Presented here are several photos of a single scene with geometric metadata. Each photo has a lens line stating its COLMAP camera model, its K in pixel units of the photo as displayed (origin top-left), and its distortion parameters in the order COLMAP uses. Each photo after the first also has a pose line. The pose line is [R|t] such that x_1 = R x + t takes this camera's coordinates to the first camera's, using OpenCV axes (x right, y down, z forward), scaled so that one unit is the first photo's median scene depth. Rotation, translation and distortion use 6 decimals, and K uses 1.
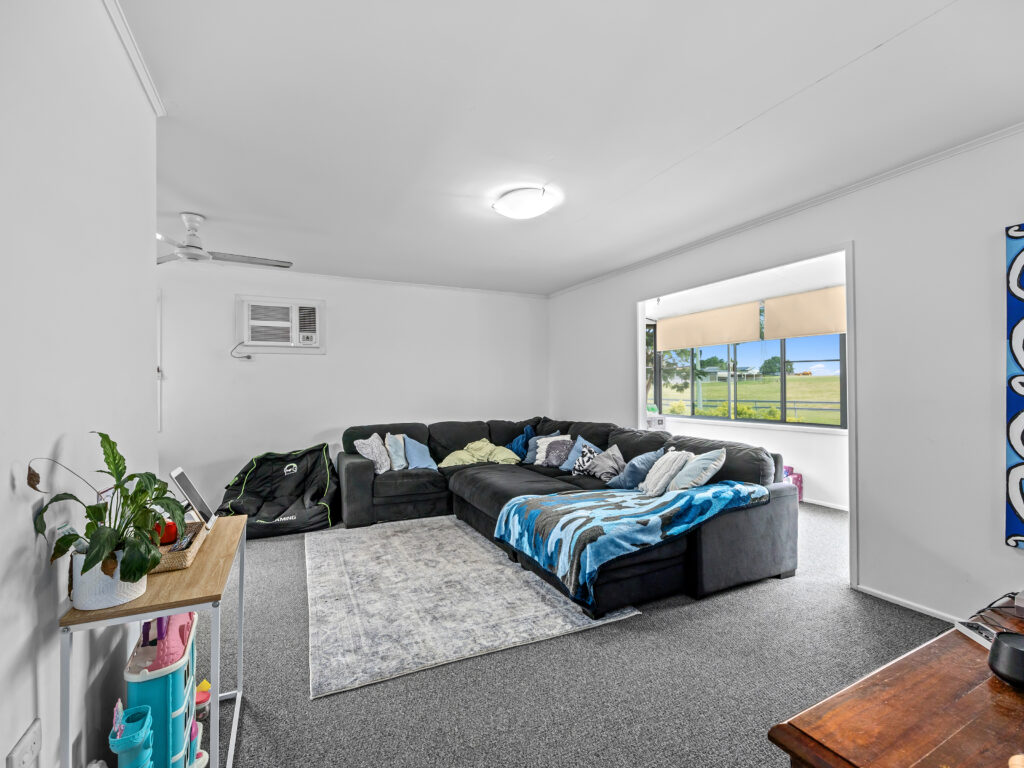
lens RADIAL K [[465.1, 0, 517.1], [0, 465.1, 381.9], [0, 0, 1]] dist [-0.002240, 0.000680]
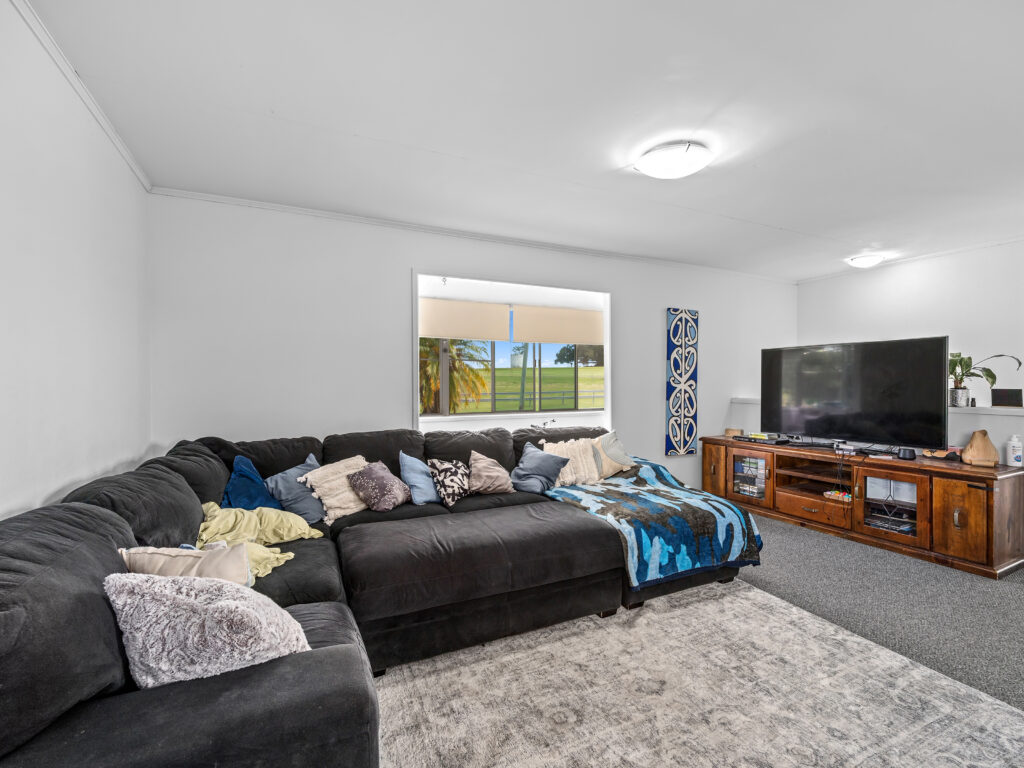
lens RADIAL K [[465.1, 0, 520.9], [0, 465.1, 389.0], [0, 0, 1]] dist [-0.002240, 0.000680]
pose [[0.000197, -0.000309, 1.000000, -0.692038], [-0.009867, 0.999951, 0.000311, 0.028721], [-0.999951, -0.009867, 0.000194, 1.071457]]
